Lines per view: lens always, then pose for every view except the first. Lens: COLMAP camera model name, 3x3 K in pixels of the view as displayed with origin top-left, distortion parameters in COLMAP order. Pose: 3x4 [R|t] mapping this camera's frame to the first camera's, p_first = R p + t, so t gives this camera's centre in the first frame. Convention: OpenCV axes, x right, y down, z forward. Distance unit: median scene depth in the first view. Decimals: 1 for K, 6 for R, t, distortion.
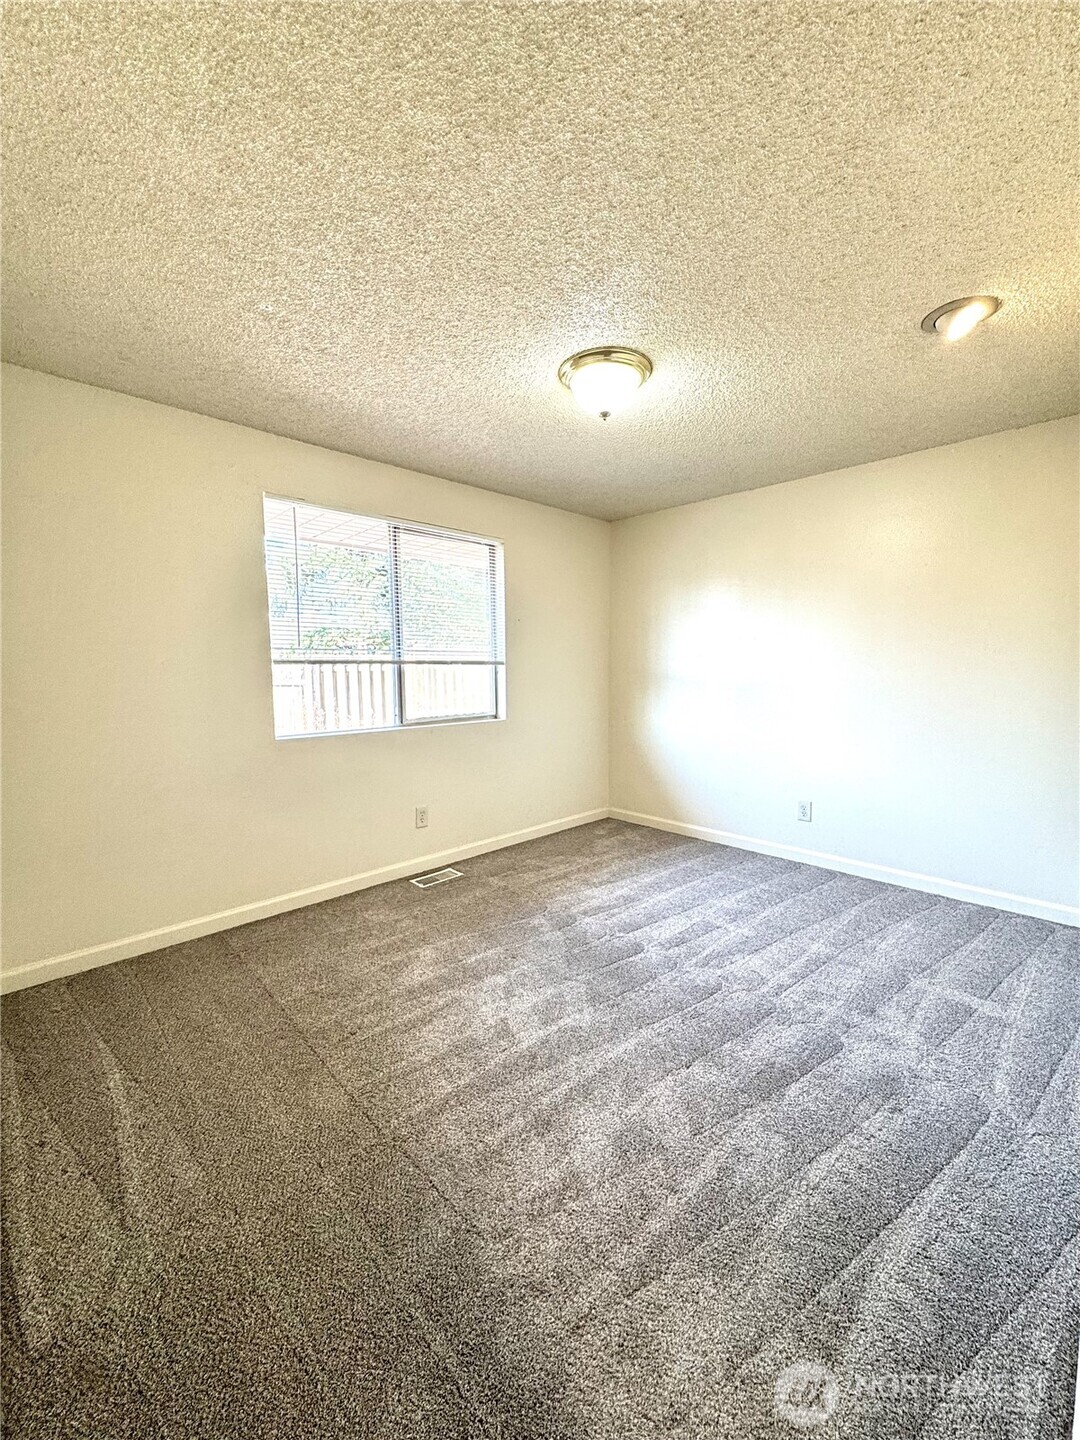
lens RADIAL K [[573.7, 0, 543.1], [0, 573.7, 708.7], [0, 0, 1]] dist [0.000211, -0.000195]
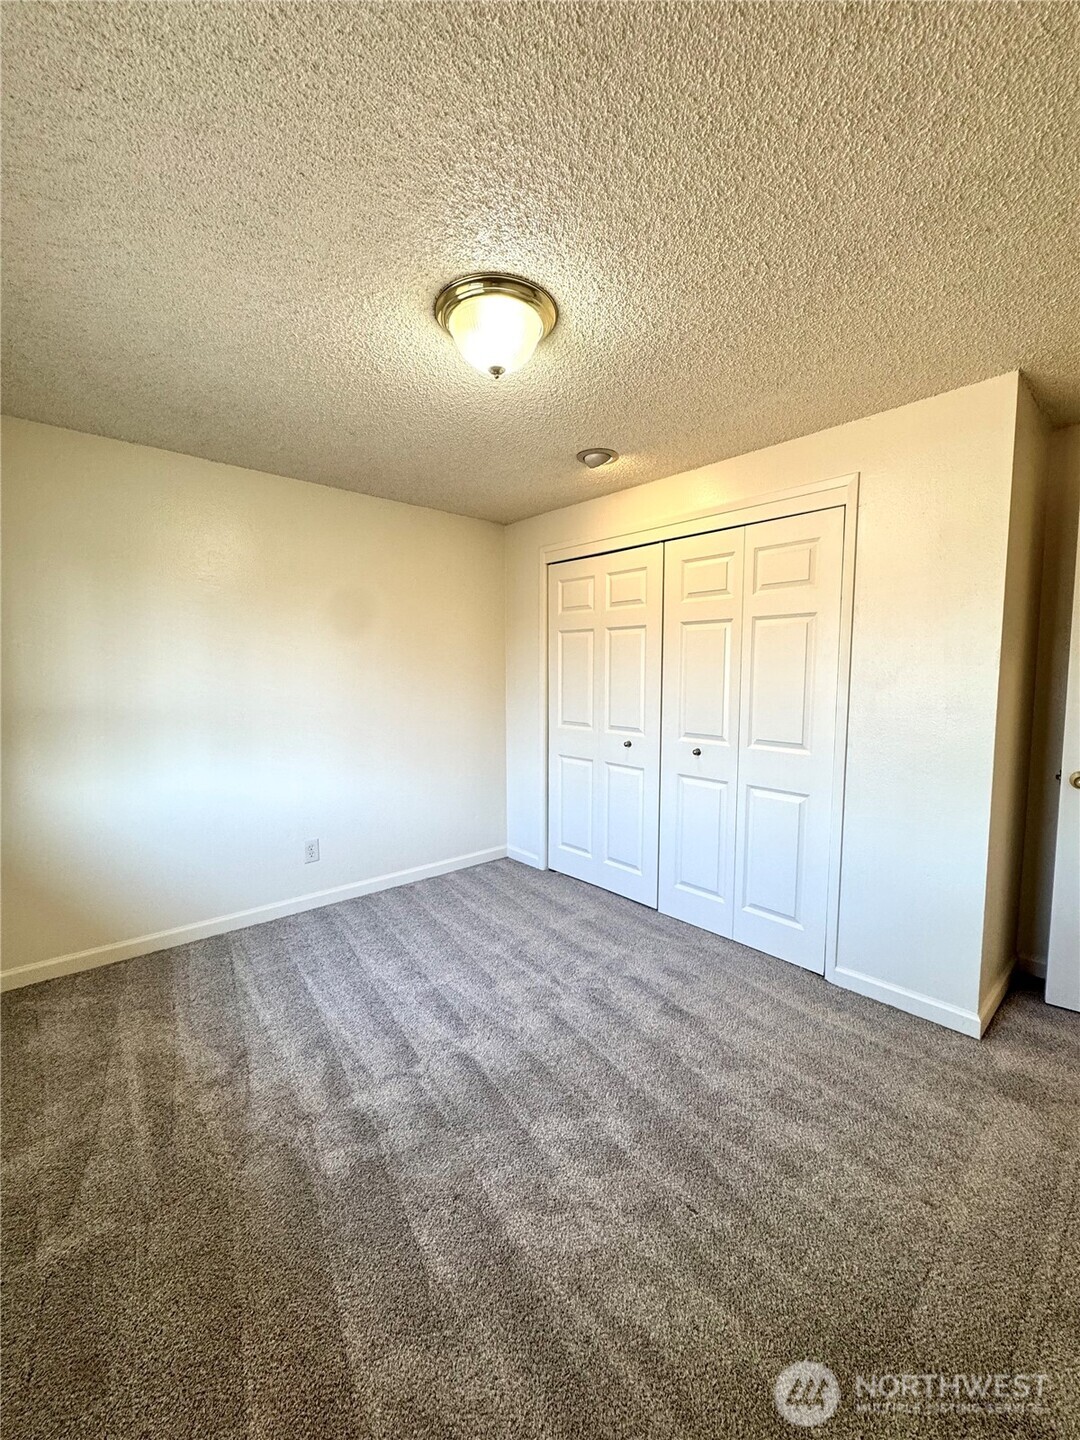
lens RADIAL K [[573.7, 0, 542.5], [0, 573.7, 717.2], [0, 0, 1]] dist [0.000211, -0.000195]
pose [[0.048371, -0.071457, 0.996270, -0.544300], [0.073470, 0.994990, 0.067799, -0.088407], [-0.996124, 0.069917, 0.053378, 0.756242]]
